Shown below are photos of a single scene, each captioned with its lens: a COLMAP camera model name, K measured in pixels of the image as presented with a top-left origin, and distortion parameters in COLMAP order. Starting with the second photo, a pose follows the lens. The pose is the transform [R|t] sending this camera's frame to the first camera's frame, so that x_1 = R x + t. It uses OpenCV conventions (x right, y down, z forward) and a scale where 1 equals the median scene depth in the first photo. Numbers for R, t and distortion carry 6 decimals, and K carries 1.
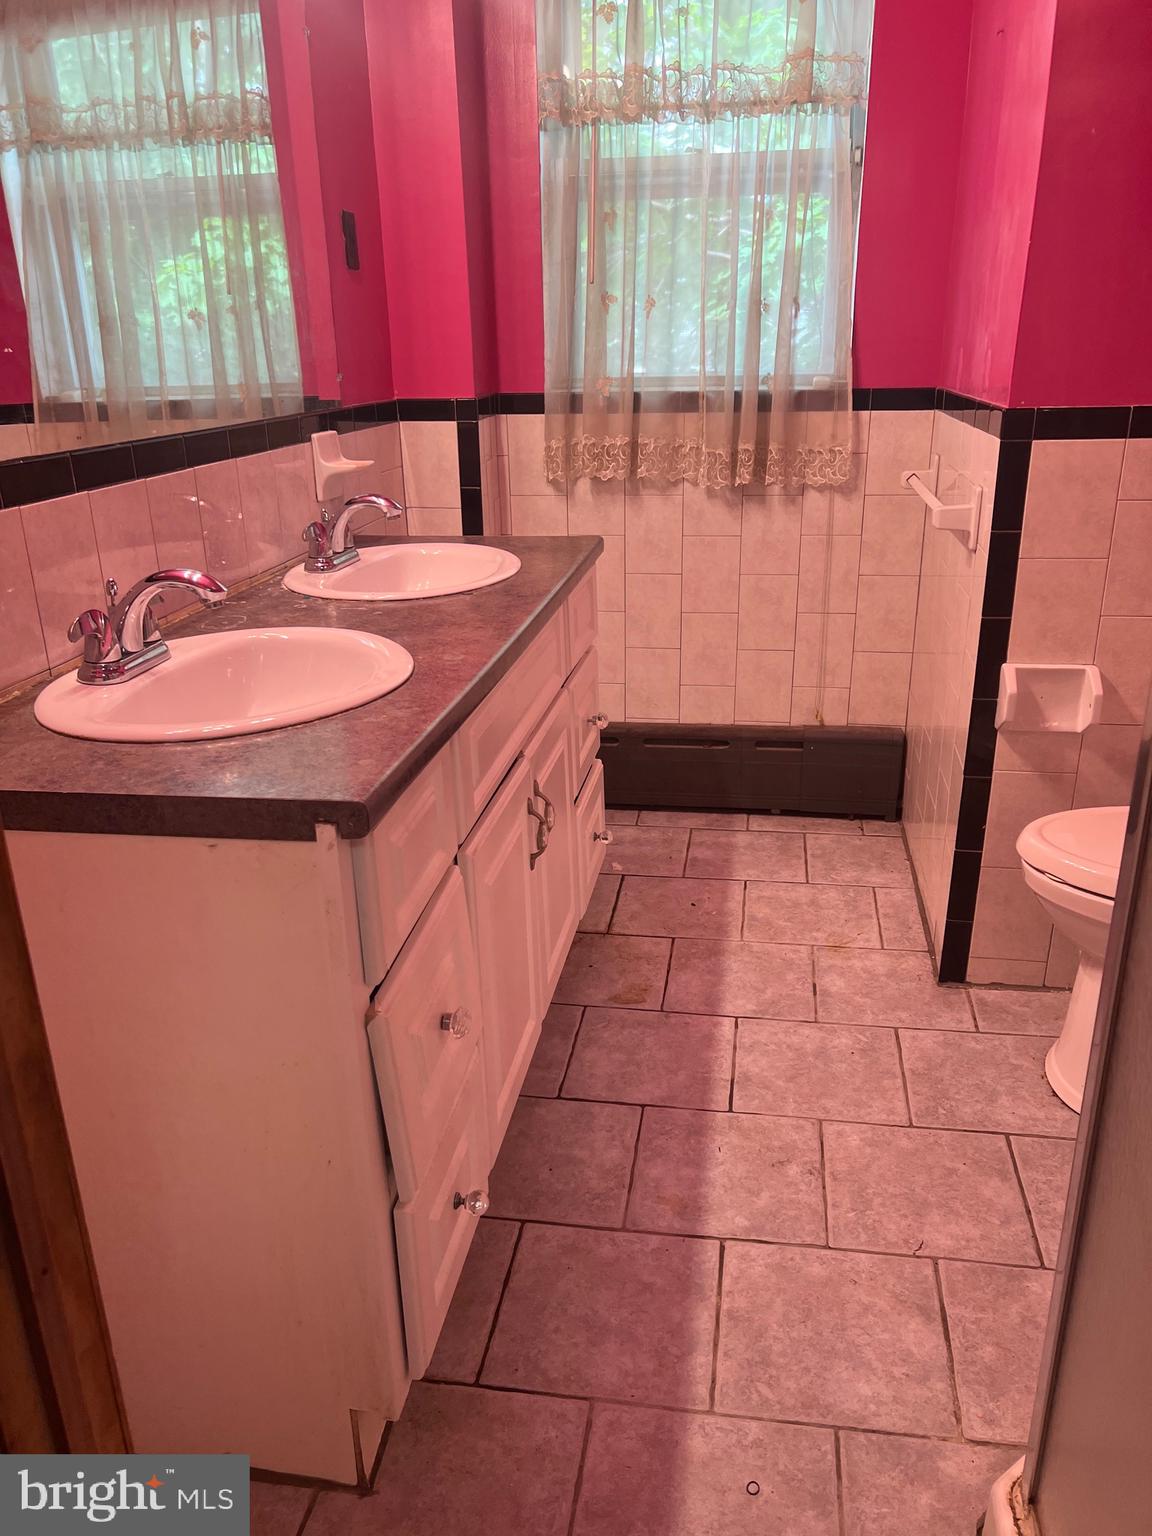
lens RADIAL K [[1150.3, 0, 582.4], [0, 1150.3, 750.5], [0, 0, 1]] dist [0.057394, -0.057781]
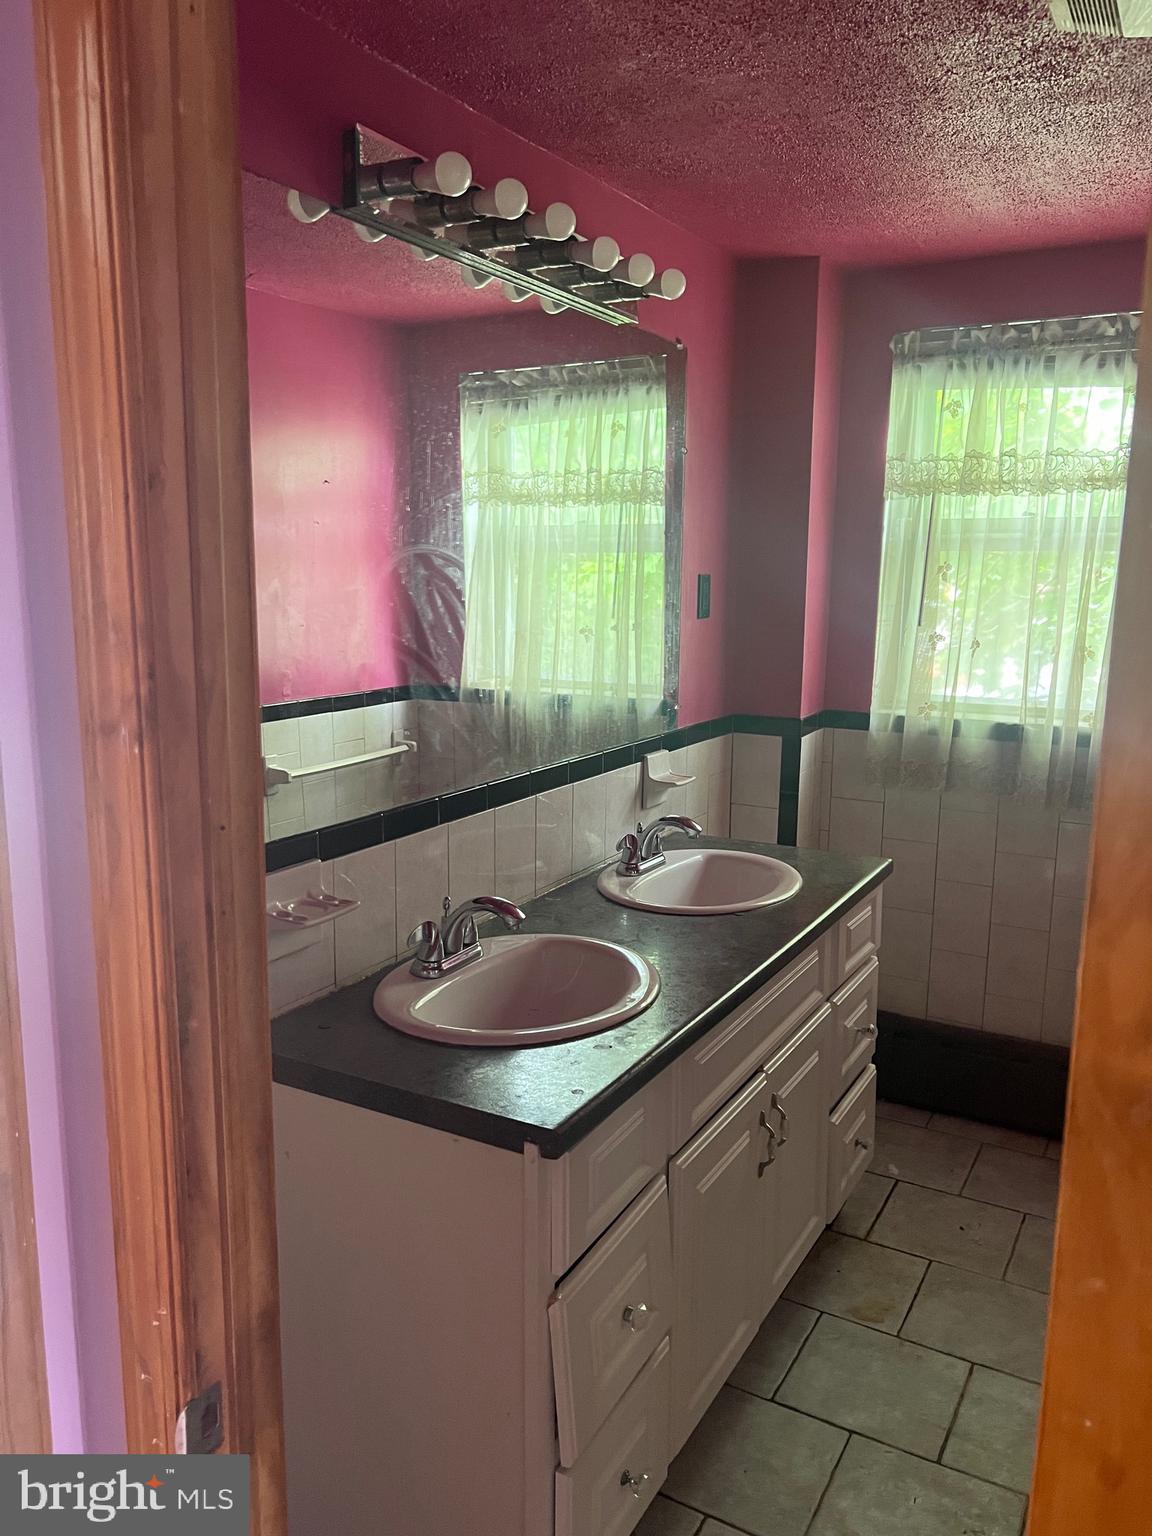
lens RADIAL K [[1150.3, 0, 582.4], [0, 1150.3, 750.5], [0, 0, 1]] dist [0.057394, -0.057781]
pose [[0.937819, 0.089362, -0.335426, 0.089704], [-0.147467, 0.977328, -0.151931, -0.068906], [0.314244, 0.191948, 0.929735, -0.117293]]
